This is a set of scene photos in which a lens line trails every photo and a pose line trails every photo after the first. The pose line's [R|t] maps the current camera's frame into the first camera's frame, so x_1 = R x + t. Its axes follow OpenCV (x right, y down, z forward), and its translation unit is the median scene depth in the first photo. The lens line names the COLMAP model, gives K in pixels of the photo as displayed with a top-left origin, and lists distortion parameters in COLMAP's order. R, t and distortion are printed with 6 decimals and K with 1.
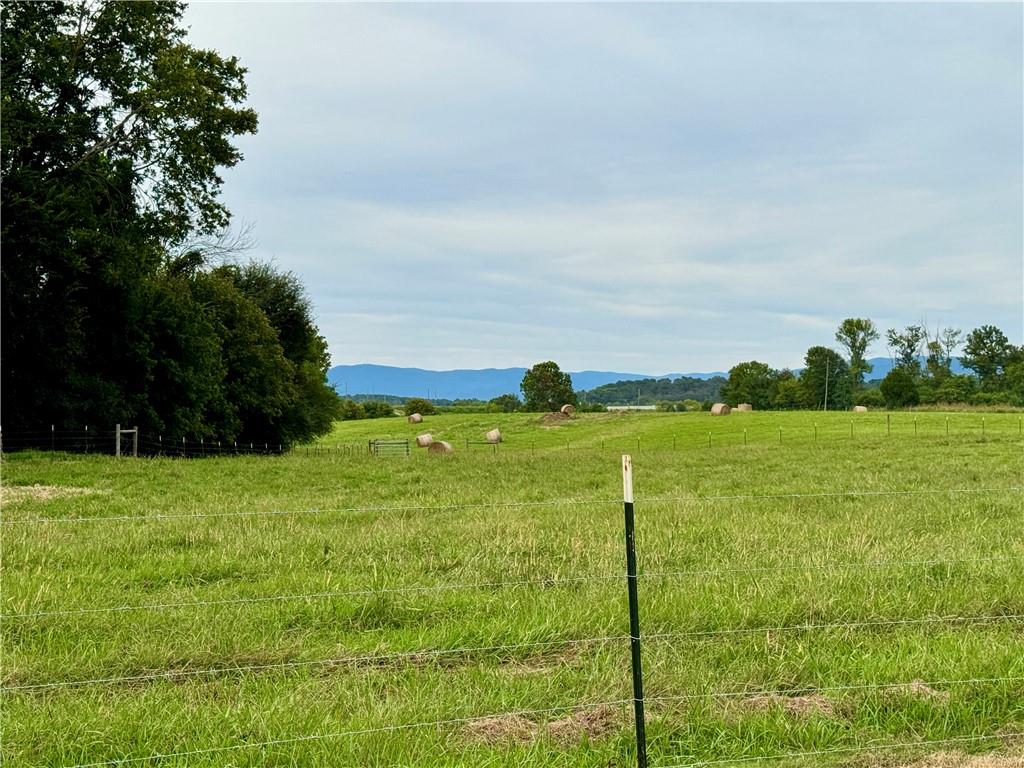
lens RADIAL K [[1598.2, 0, 511.6], [0, 1598.2, 383.5], [0, 0, 1]] dist [0.131929, 0.000000]
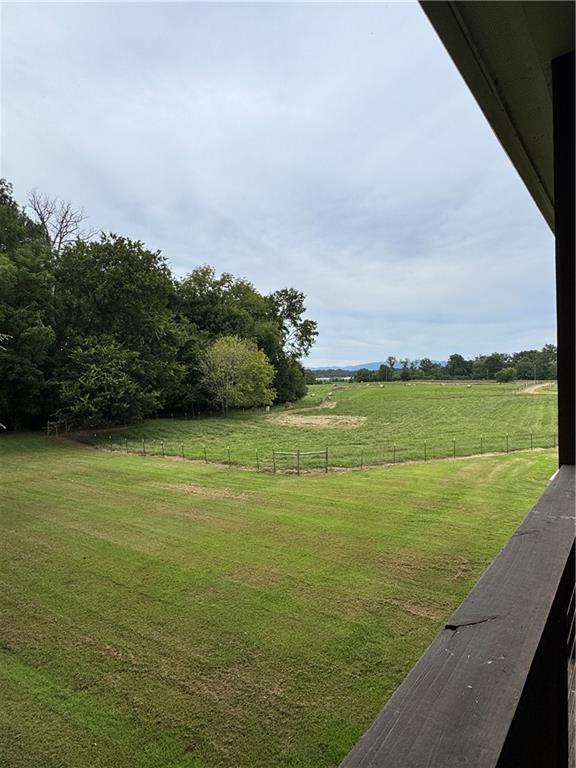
lens RADIAL K [[468.7, 0, 288.6], [0, 468.7, 383.4], [0, 0, 1]] dist [0.003527, 0.000252]
pose [[0.999309, -0.014979, 0.034011, -0.063531], [0.014049, 0.999525, 0.027415, -0.011869], [-0.034405, -0.026919, 0.999045, -0.082752]]
